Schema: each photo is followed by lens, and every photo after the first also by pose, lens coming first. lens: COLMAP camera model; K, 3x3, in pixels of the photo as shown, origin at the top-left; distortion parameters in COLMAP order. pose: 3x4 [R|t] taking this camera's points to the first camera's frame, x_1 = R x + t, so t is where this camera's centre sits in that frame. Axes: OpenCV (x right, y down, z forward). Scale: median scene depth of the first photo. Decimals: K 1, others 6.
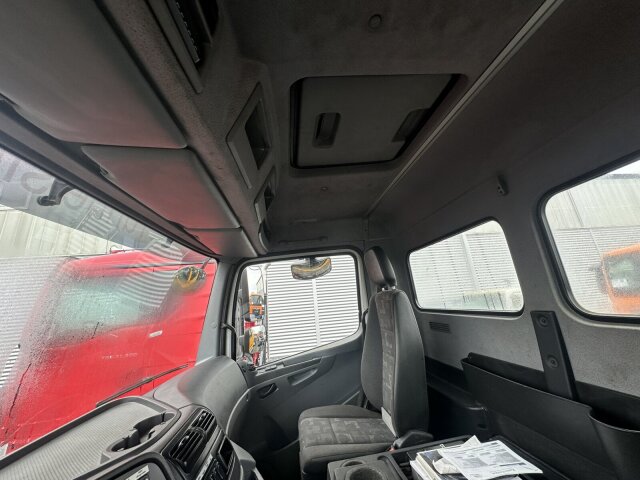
lens RADIAL K [[253.1, 0, 320.7], [0, 253.1, 238.4], [0, 0, 1]] dist [0.007747, 0.000055]
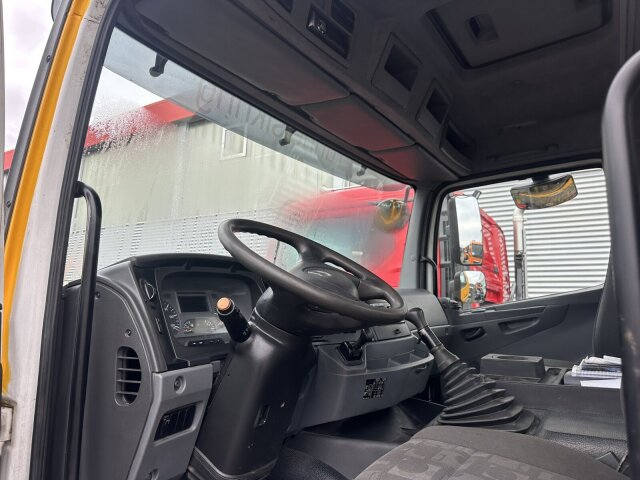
lens RADIAL K [[451.0, 0, 320.7], [0, 451.0, 239.2], [0, 0, 1]] dist [0.057314, -0.073110]
pose [[0.769192, 0.007989, -0.638968, 0.368940], [0.085005, 0.989756, 0.114704, 0.061804], [0.633339, -0.142545, 0.760633, -0.447837]]
